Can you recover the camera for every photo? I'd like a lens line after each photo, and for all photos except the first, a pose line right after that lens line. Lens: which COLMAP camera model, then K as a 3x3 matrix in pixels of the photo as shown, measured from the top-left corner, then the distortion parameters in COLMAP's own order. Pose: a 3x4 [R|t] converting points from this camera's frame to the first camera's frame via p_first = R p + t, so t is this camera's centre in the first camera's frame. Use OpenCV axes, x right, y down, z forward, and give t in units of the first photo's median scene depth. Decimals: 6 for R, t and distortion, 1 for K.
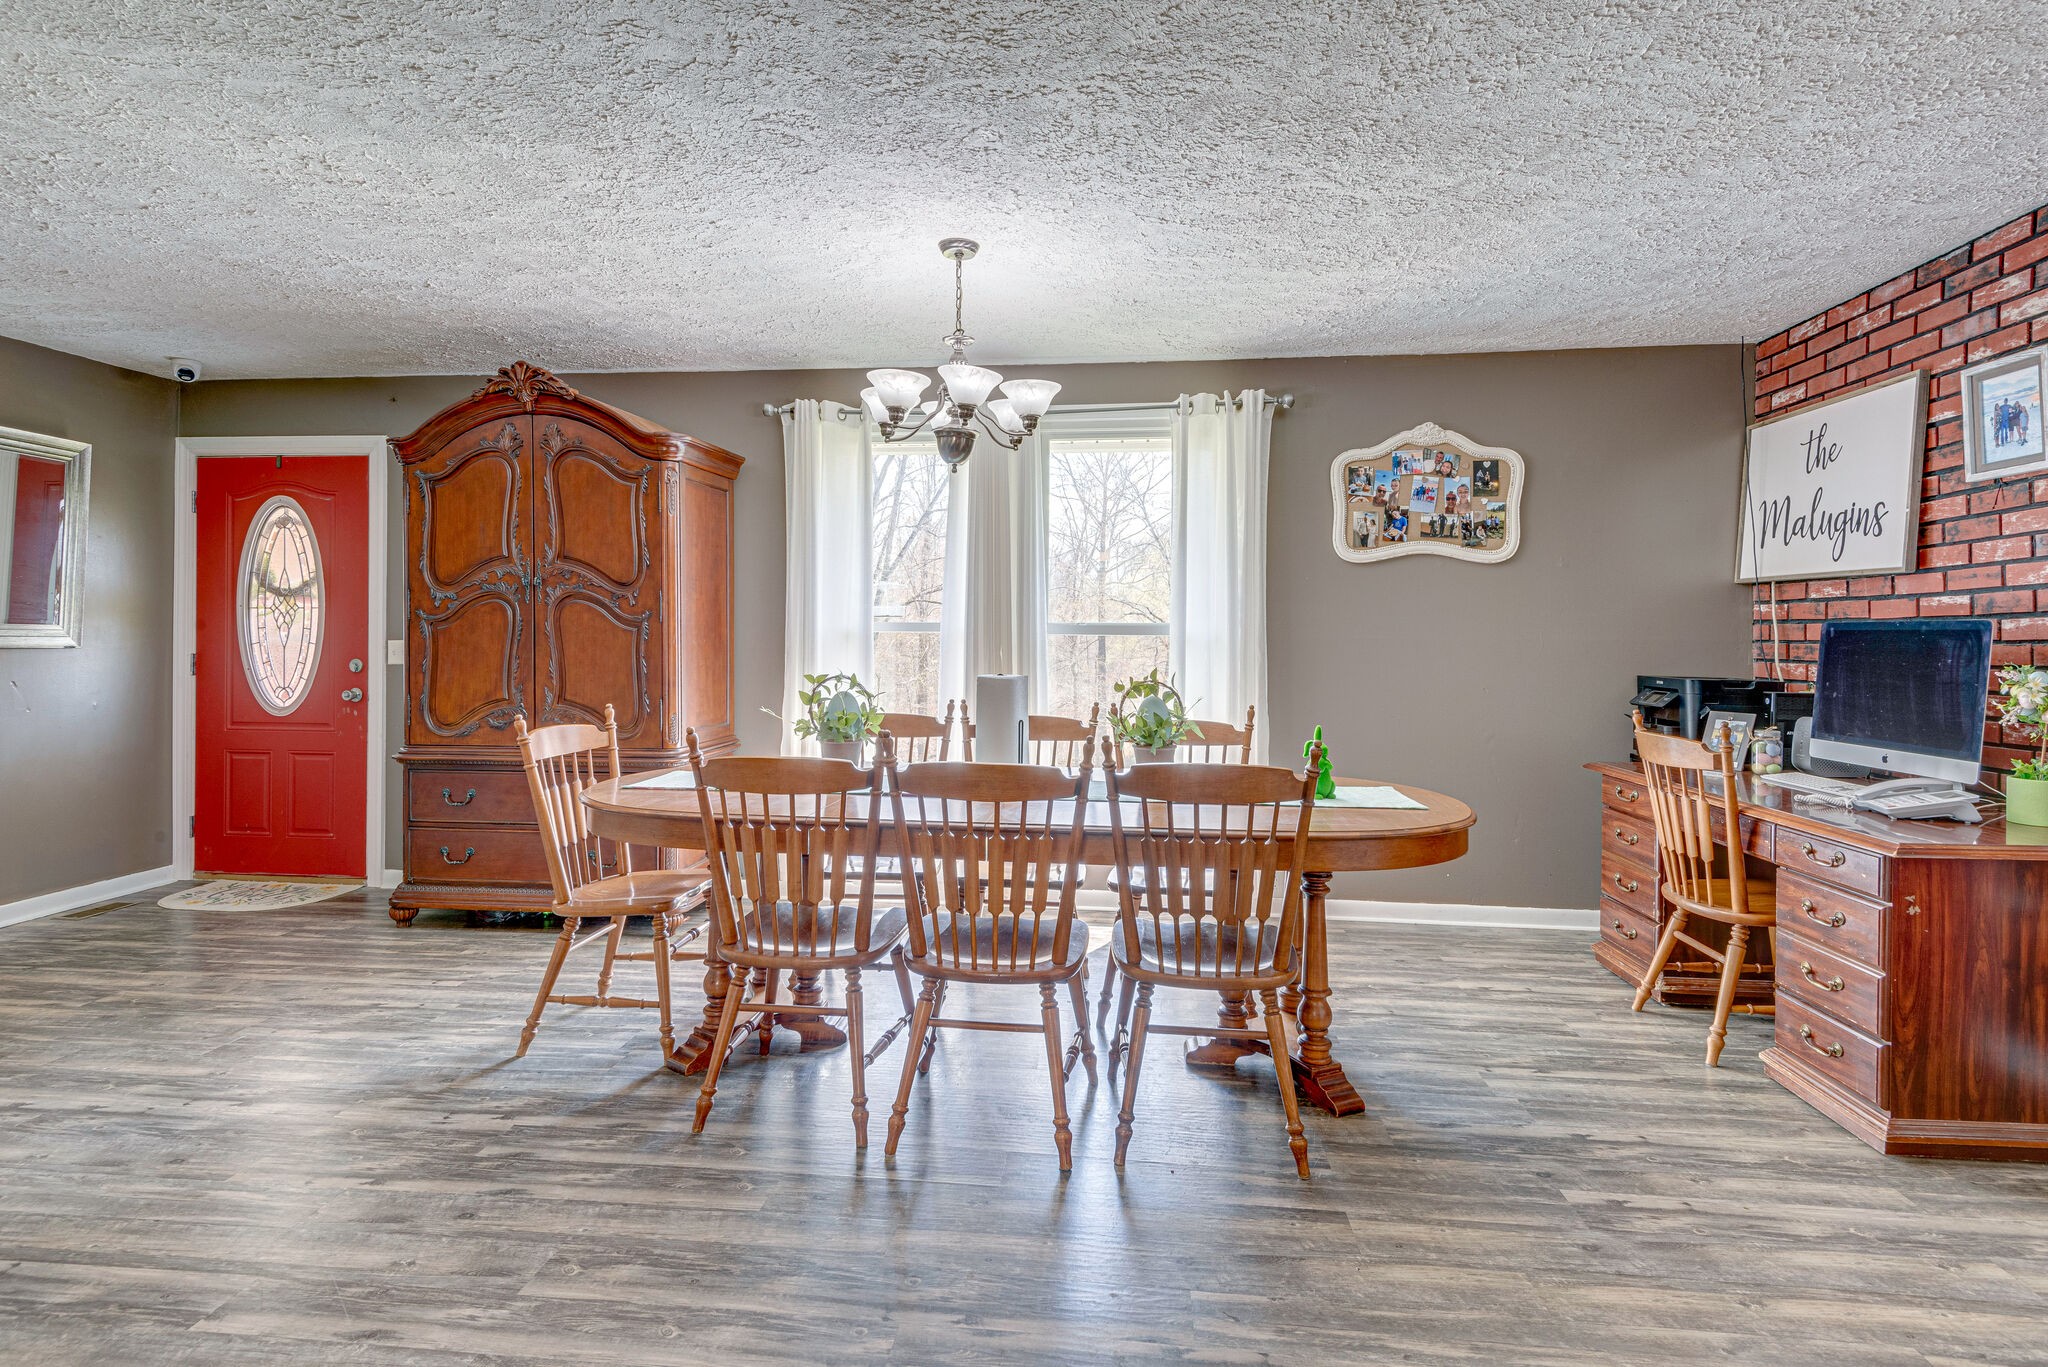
lens RADIAL K [[1039.4, 0, 1058.2], [0, 1039.4, 643.2], [0, 0, 1]] dist [0.012168, -0.010540]
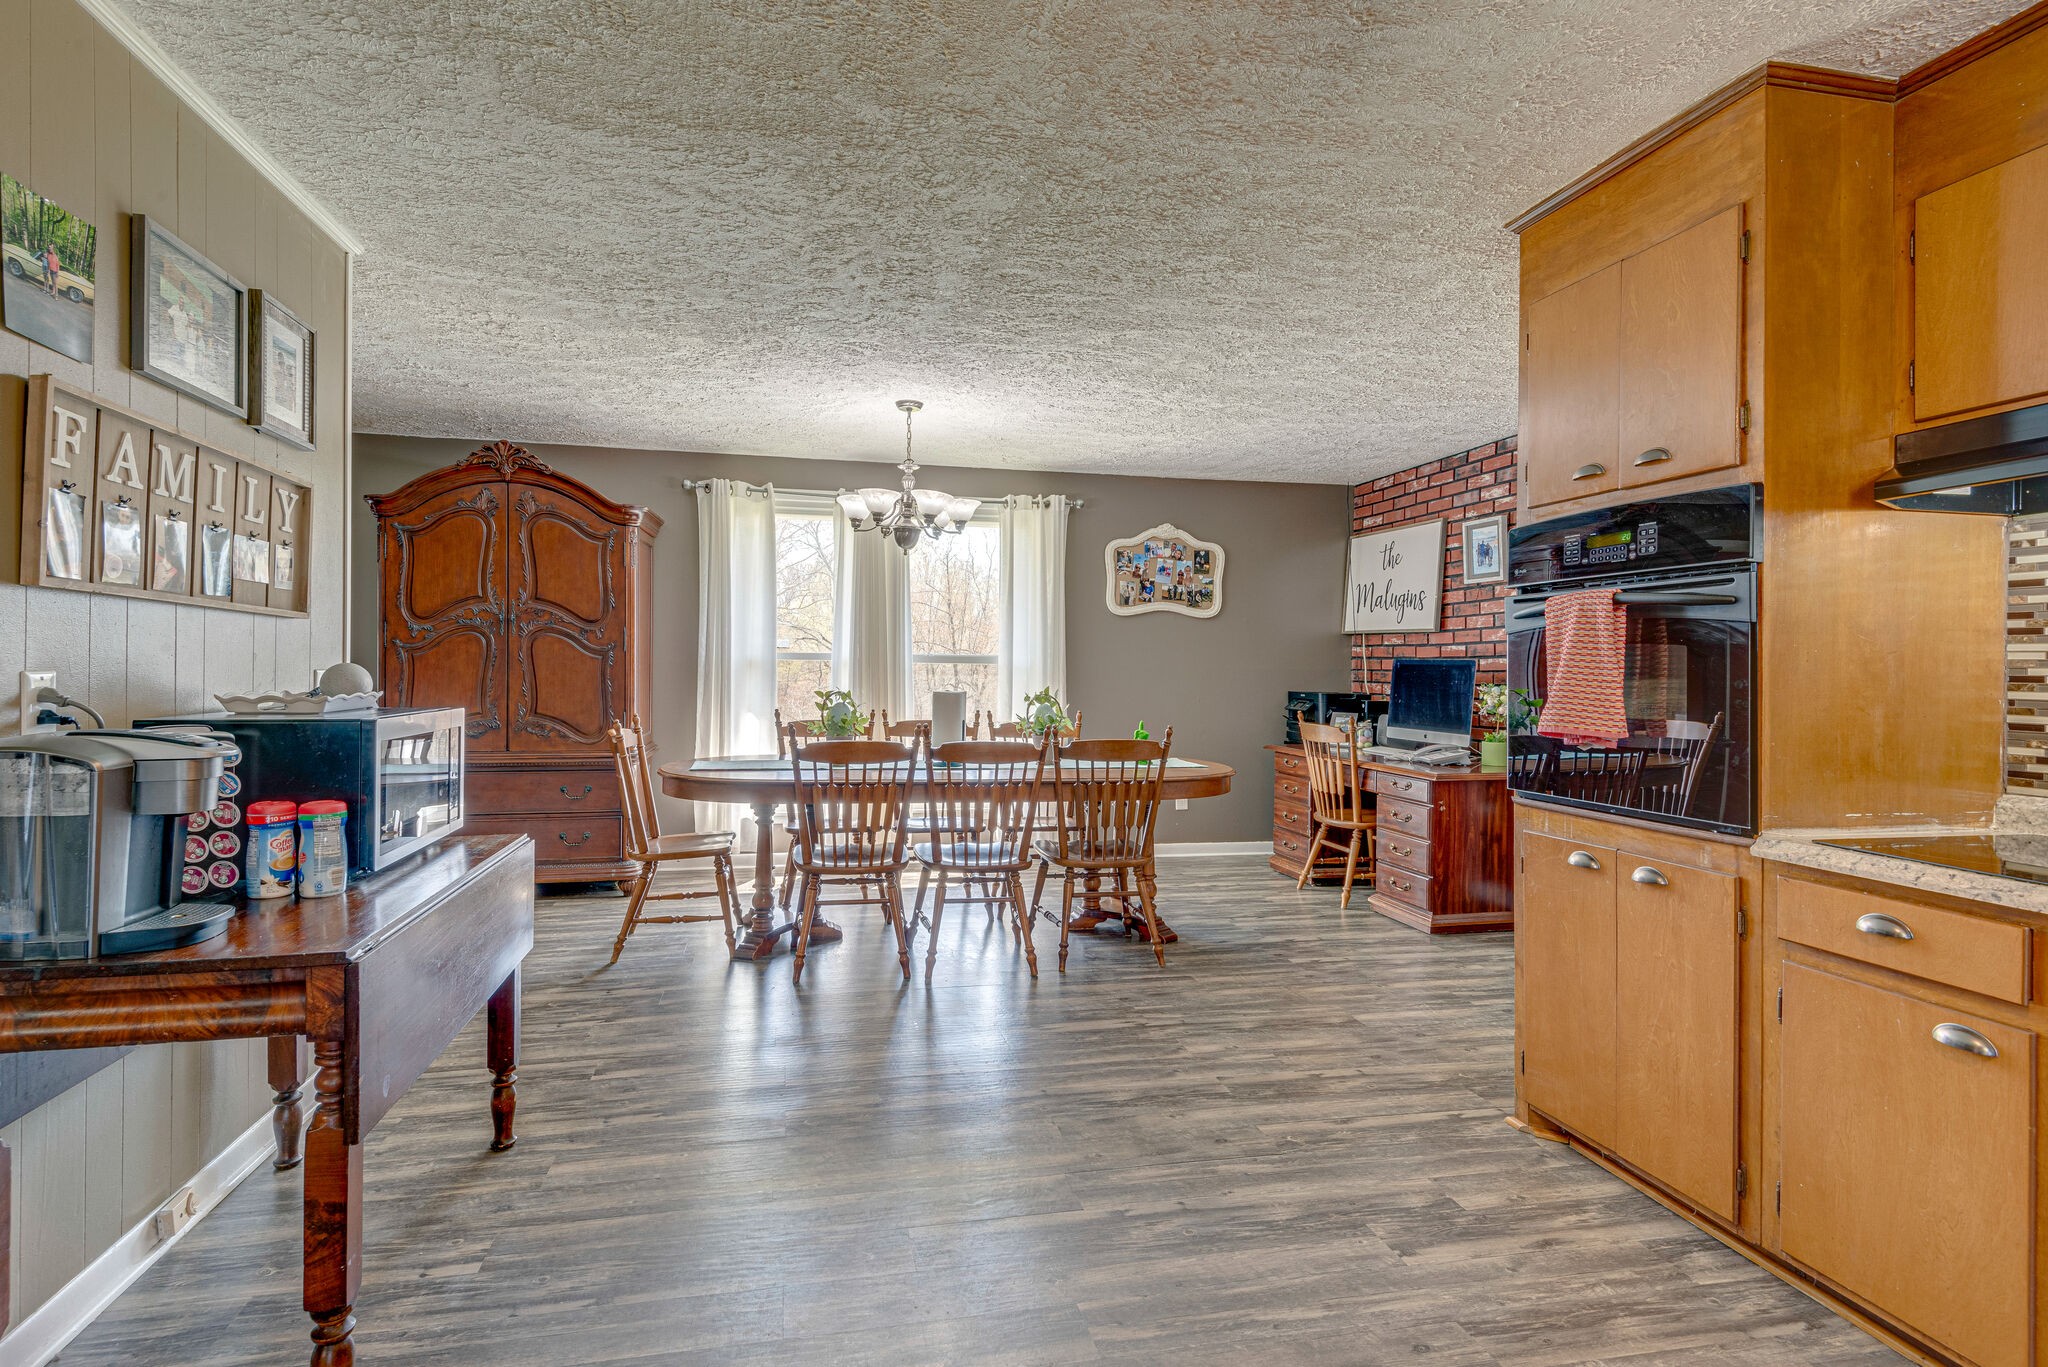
lens RADIAL K [[999.3, 0, 996.3], [0, 999.3, 669.6], [0, 0, 1]] dist [0.014516, -0.007639]
pose [[0.958039, 0.003989, 0.286610, -0.381105], [-0.005325, 0.999978, 0.003881, -0.006266], [-0.286588, -0.005244, 0.958039, -0.409365]]
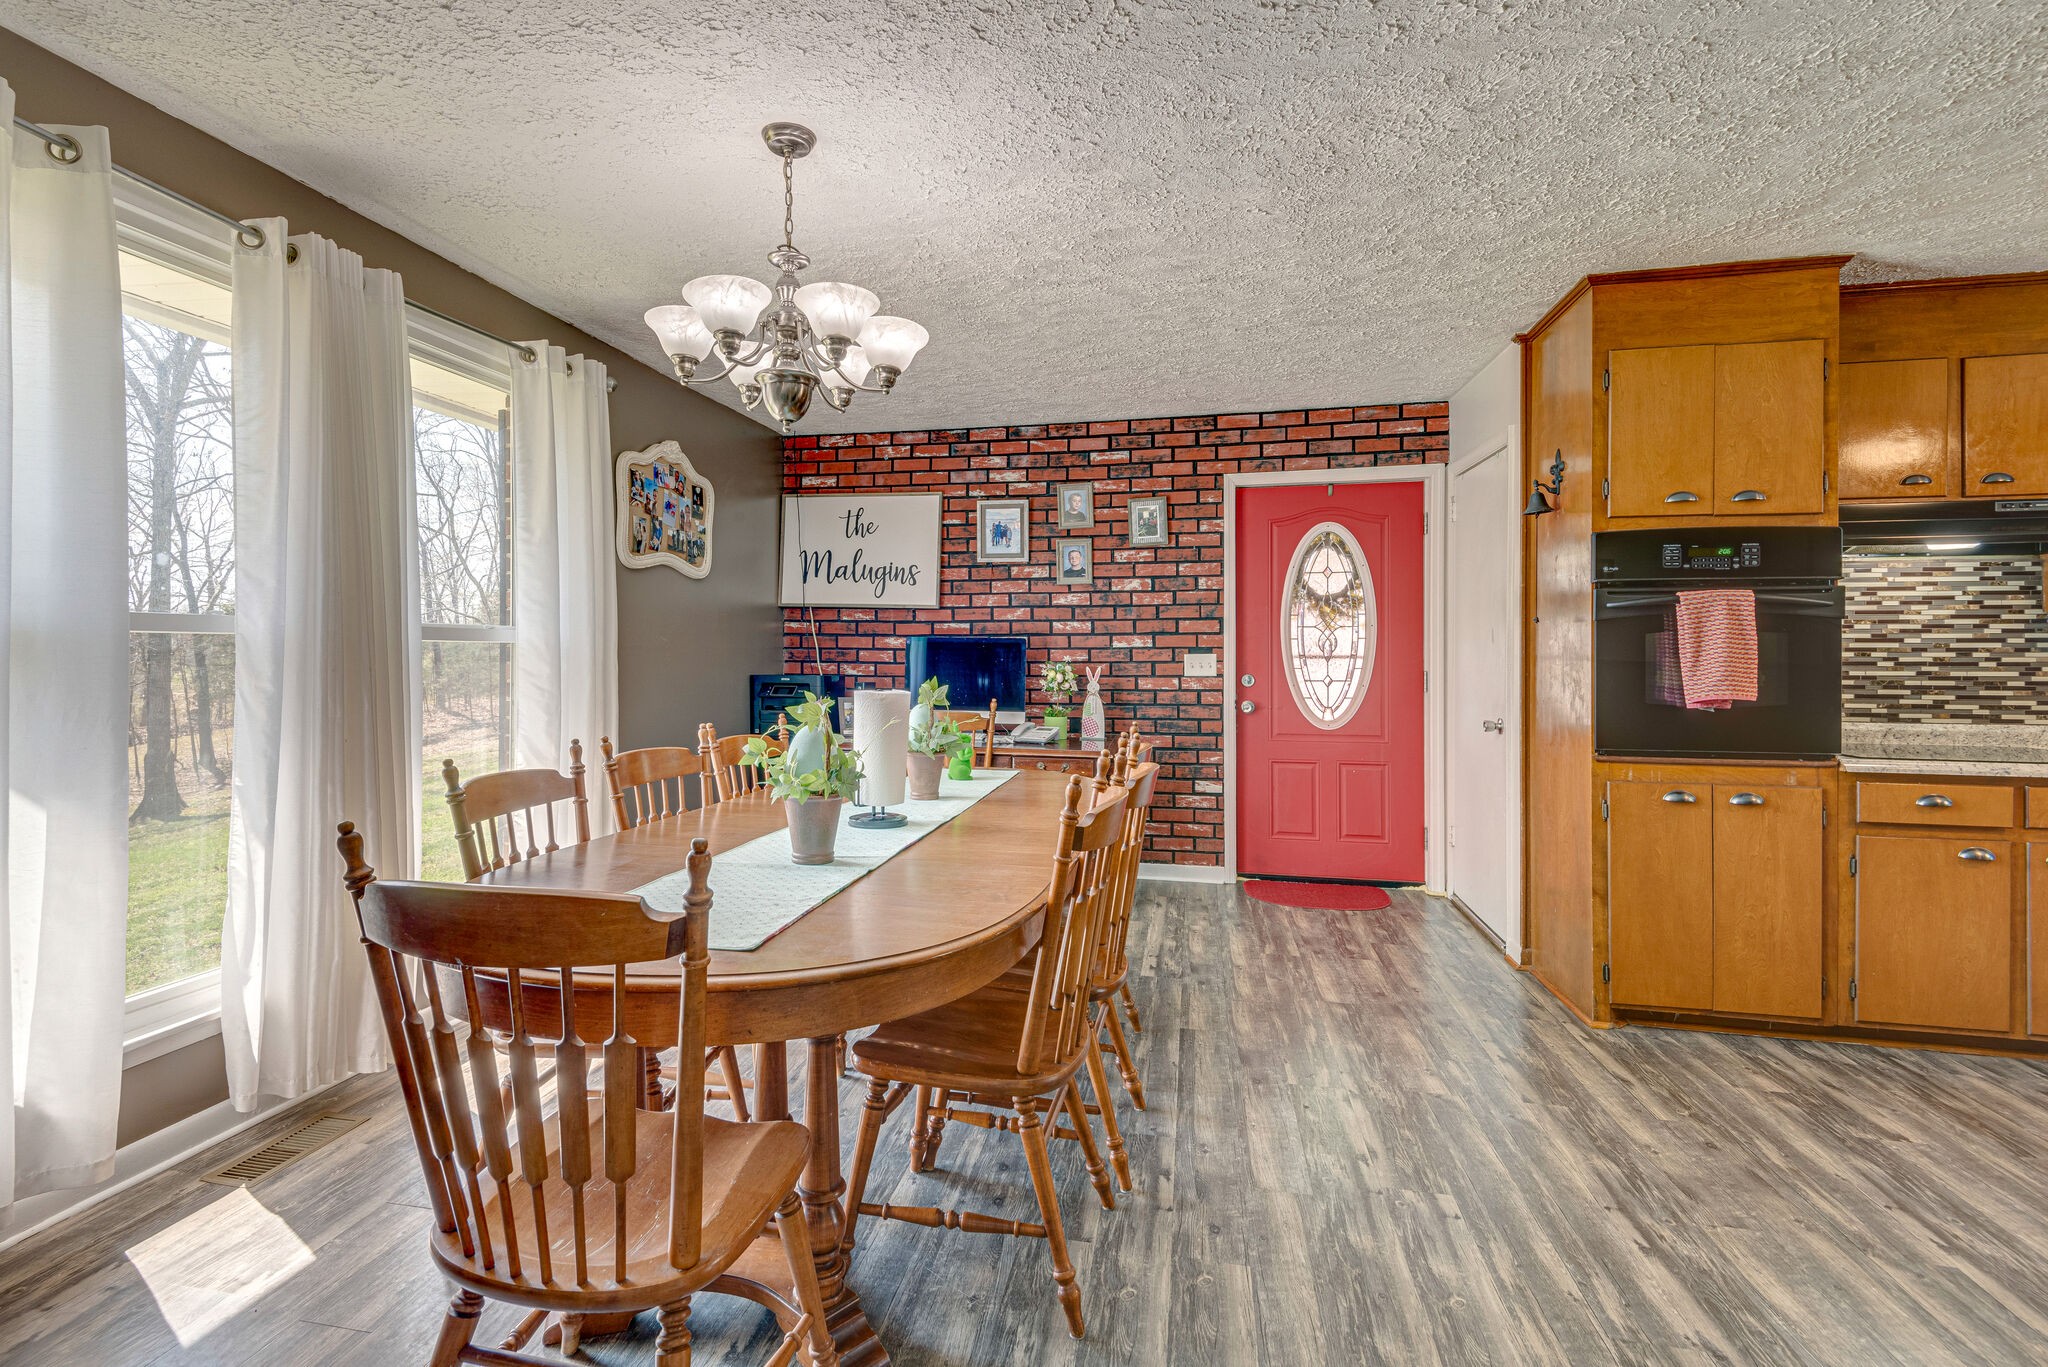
lens RADIAL K [[999.3, 0, 936.1], [0, 999.3, 653.6], [0, 0, 1]] dist [0.014516, -0.007639]
pose [[0.130517, -0.006592, 0.991424, -0.802959], [-0.004820, 0.999962, 0.007283, -0.005636], [-0.991434, -0.005729, 0.130480, 0.768788]]
